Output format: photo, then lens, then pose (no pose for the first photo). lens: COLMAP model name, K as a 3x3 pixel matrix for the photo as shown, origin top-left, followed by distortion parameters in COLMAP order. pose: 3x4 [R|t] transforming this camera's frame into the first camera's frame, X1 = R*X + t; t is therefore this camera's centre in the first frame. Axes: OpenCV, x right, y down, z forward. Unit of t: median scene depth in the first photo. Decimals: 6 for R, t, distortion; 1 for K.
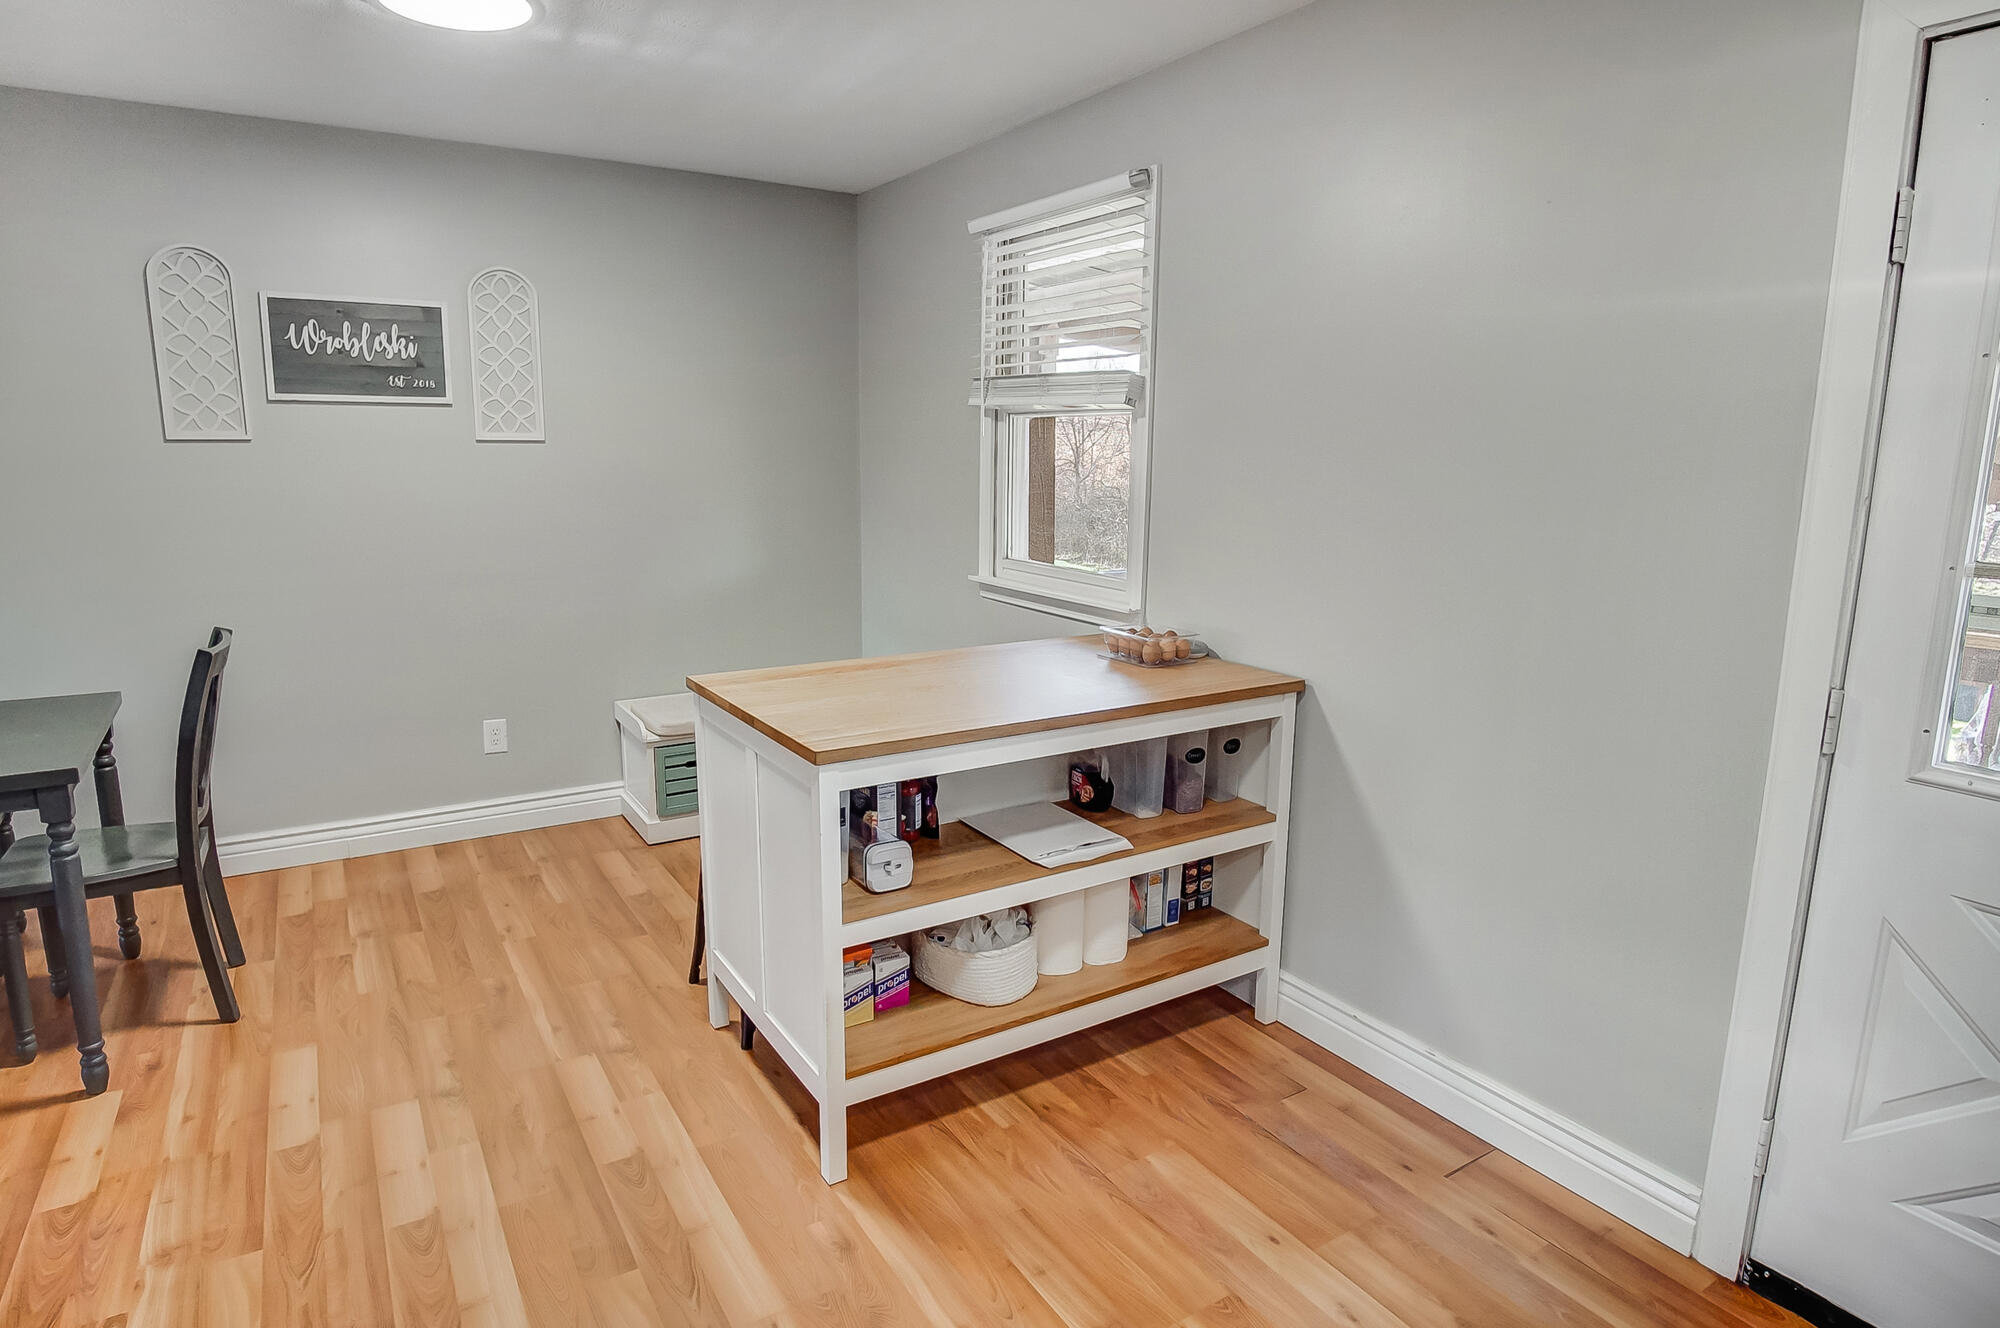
lens RADIAL K [[1125.2, 0, 1007.5], [0, 1125.2, 655.1], [0, 0, 1]] dist [-0.034925, 0.001149]
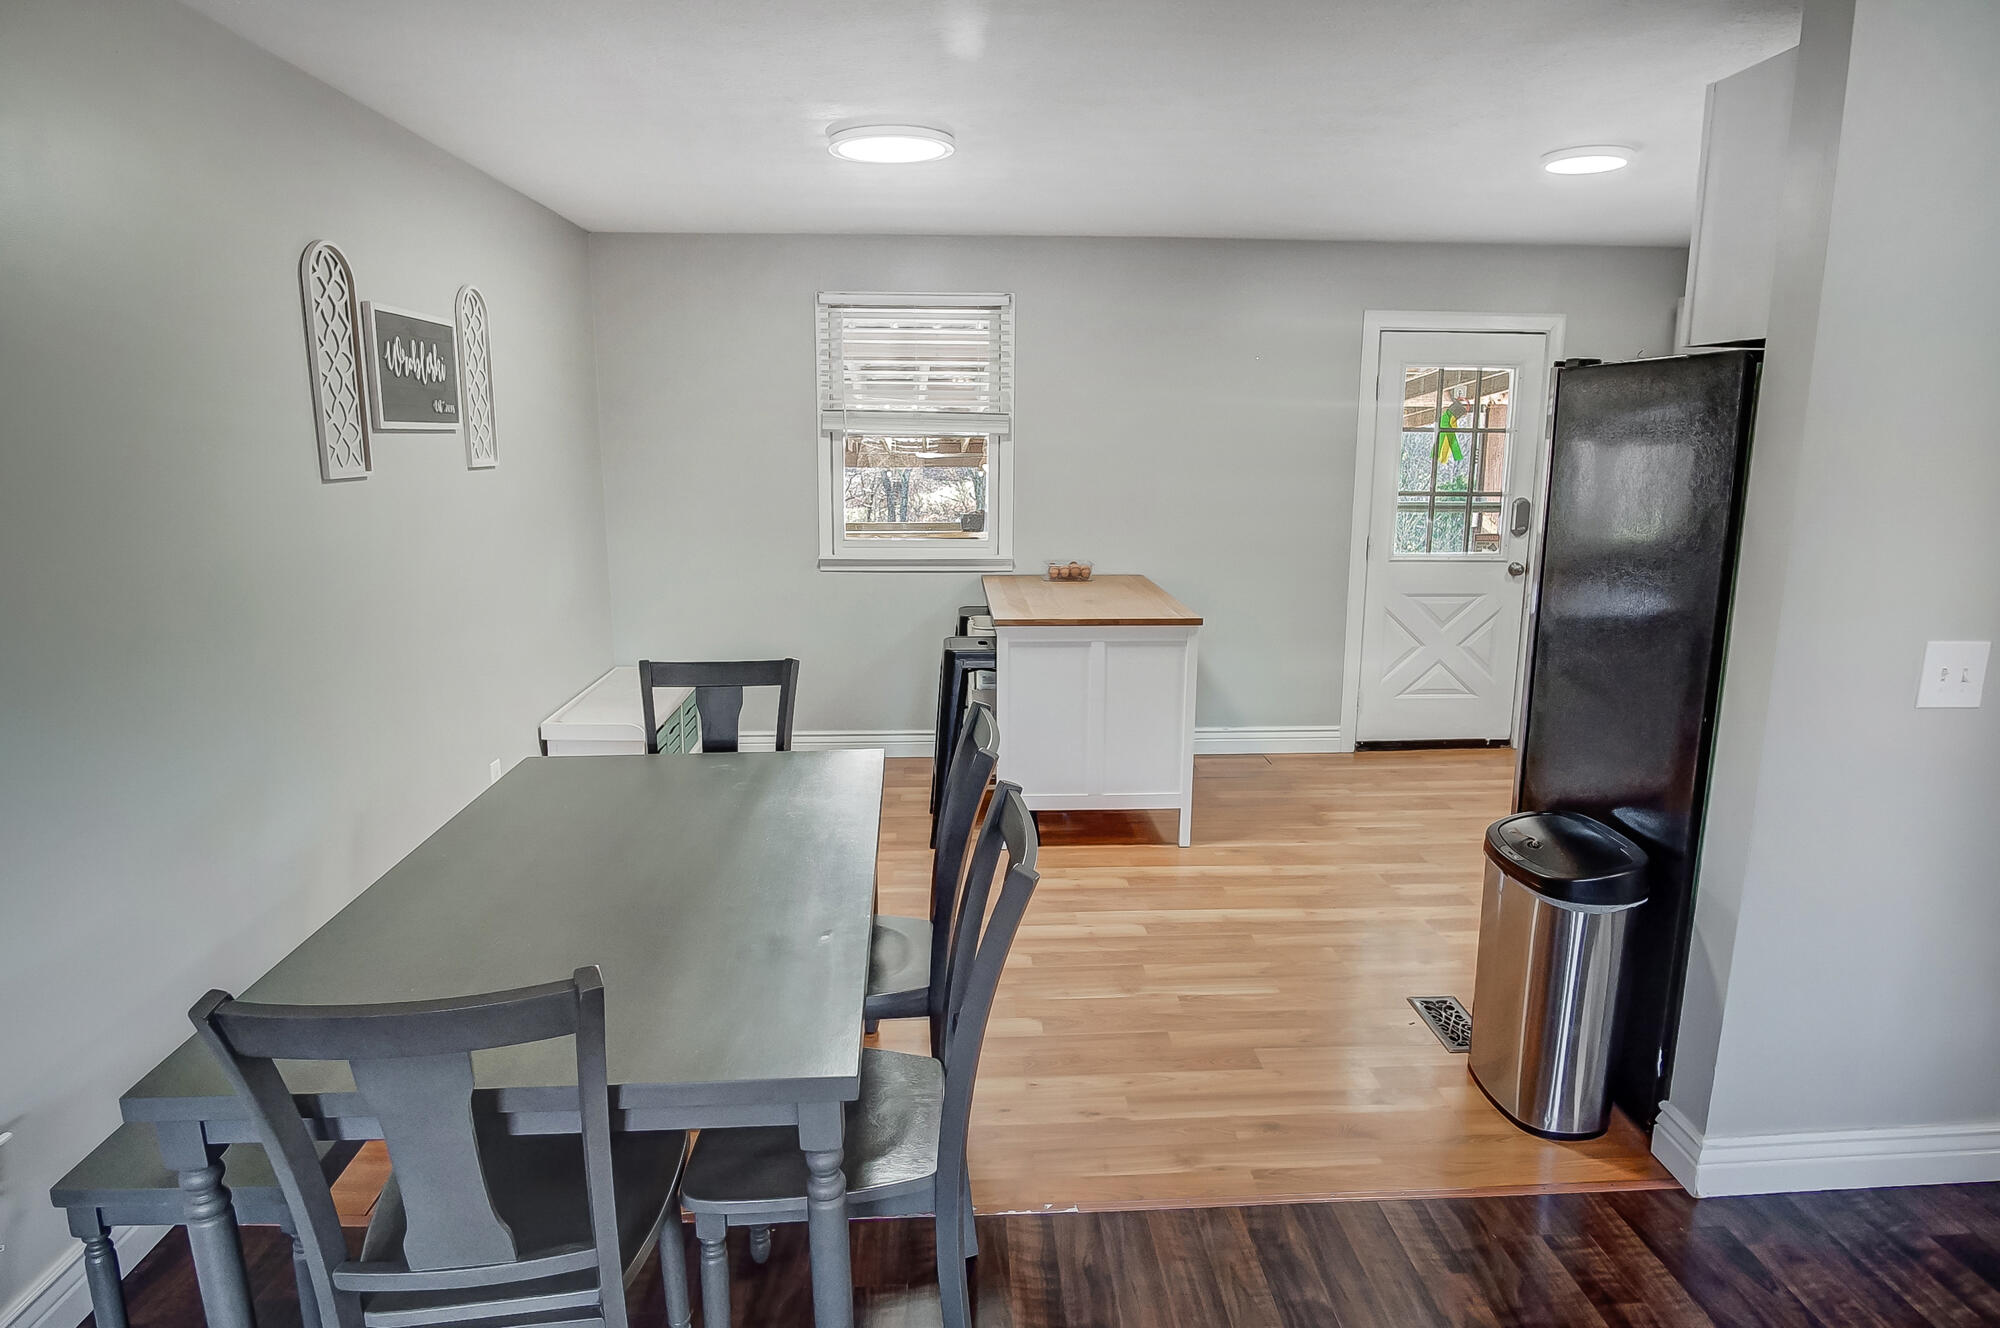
lens RADIAL K [[1125.2, 0, 1004.7], [0, 1125.2, 662.2], [0, 0, 1]] dist [-0.034925, 0.001149]
pose [[0.487942, -0.183551, 0.853359, -1.854584], [0.156227, 0.980219, 0.121509, -0.126193], [-0.858781, 0.074029, 0.506966, 0.243858]]
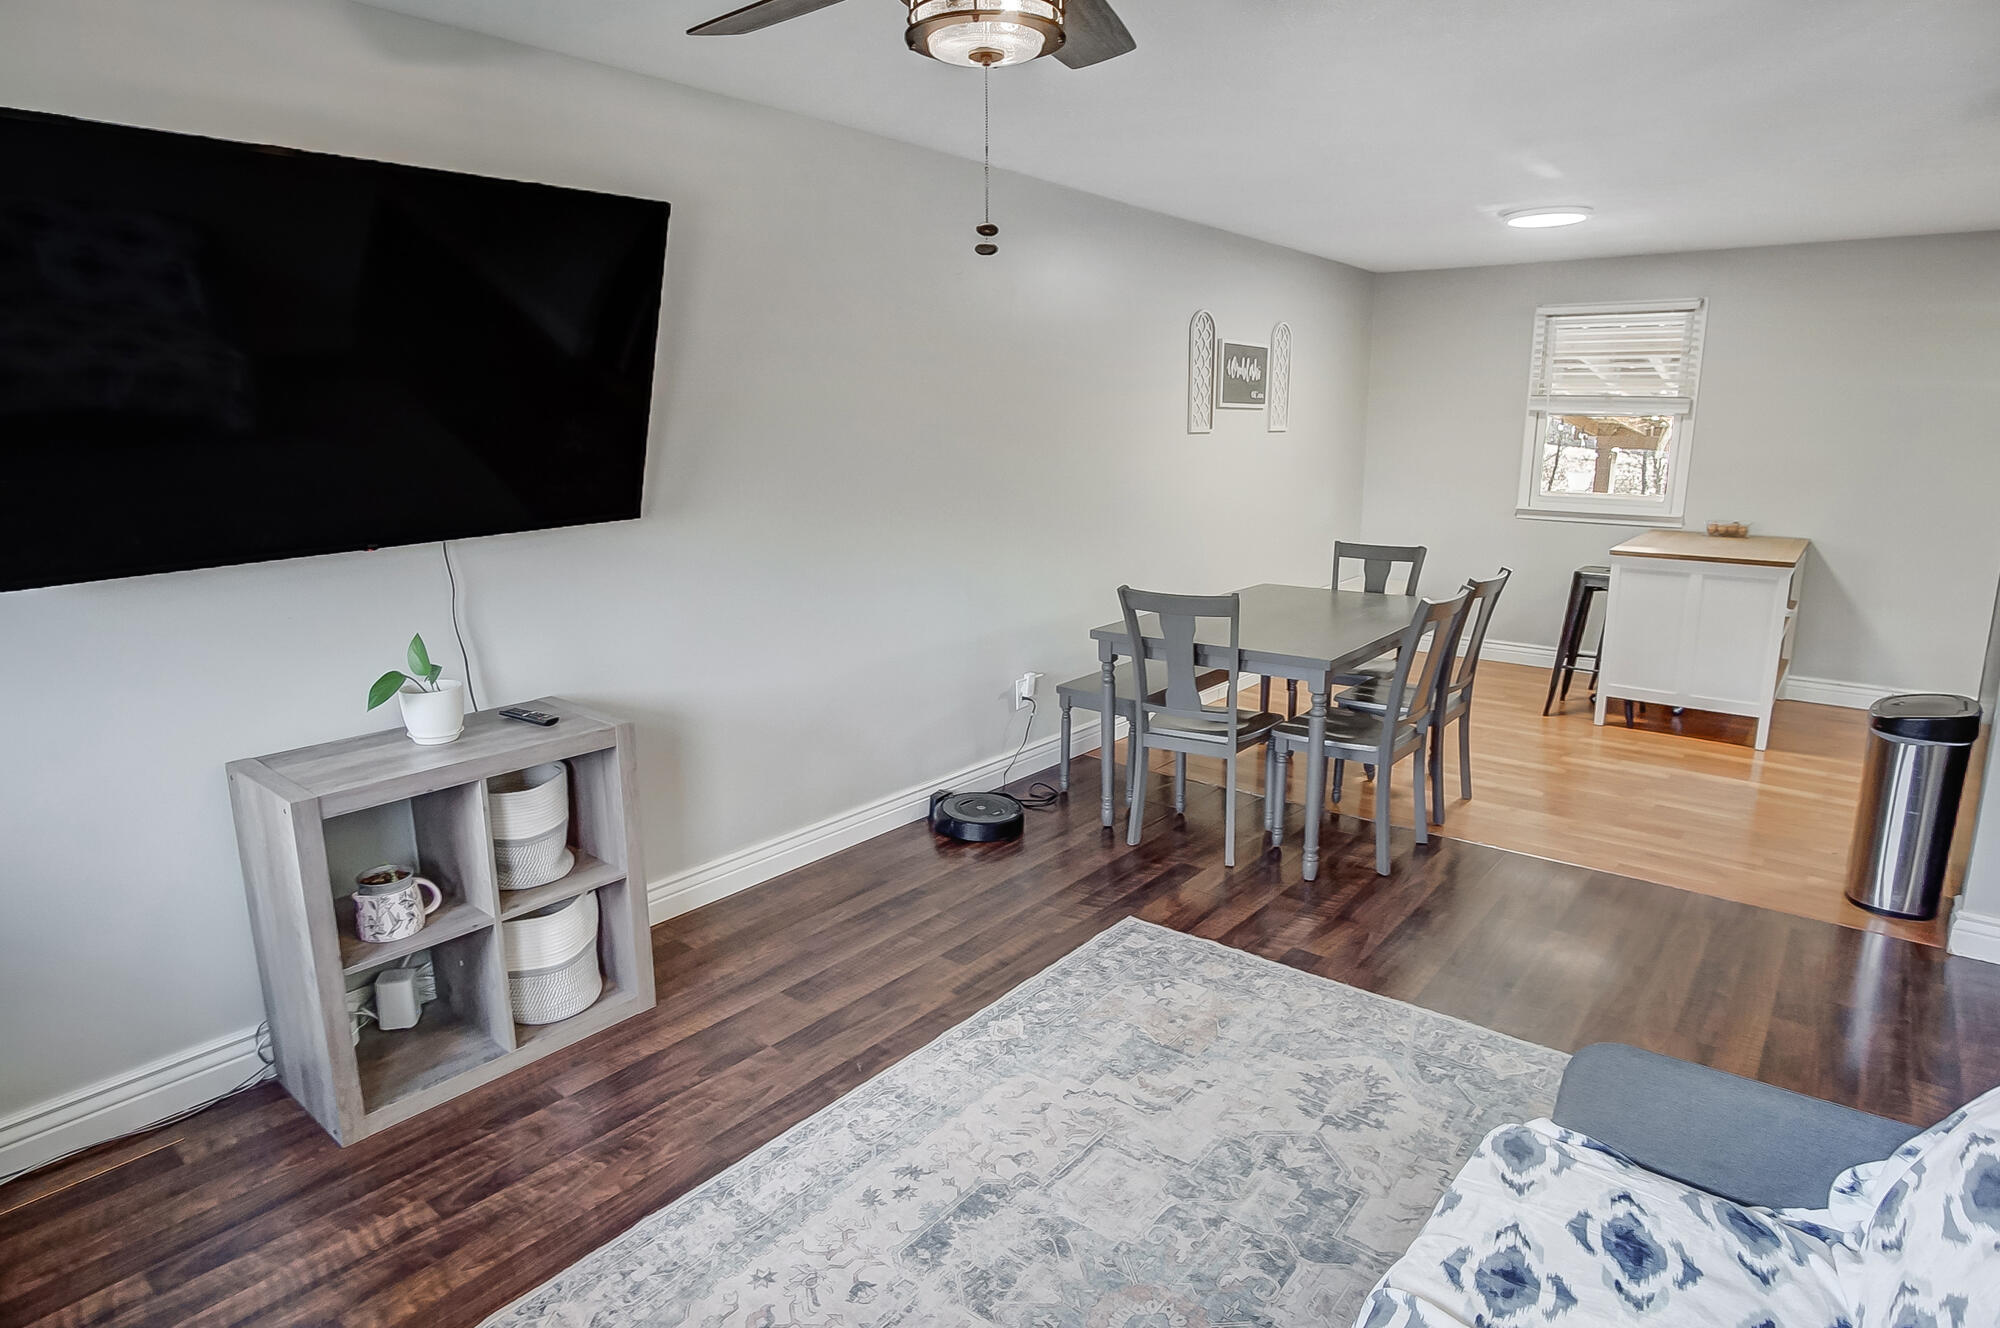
lens RADIAL K [[1125.2, 0, 1001.6], [0, 1125.2, 655.5], [0, 0, 1]] dist [-0.034925, 0.001149]
pose [[0.944359, -0.078163, 0.319493, -2.332077], [0.068242, 0.996778, 0.042150, 0.058114], [-0.321758, -0.018002, 0.946651, -0.678252]]
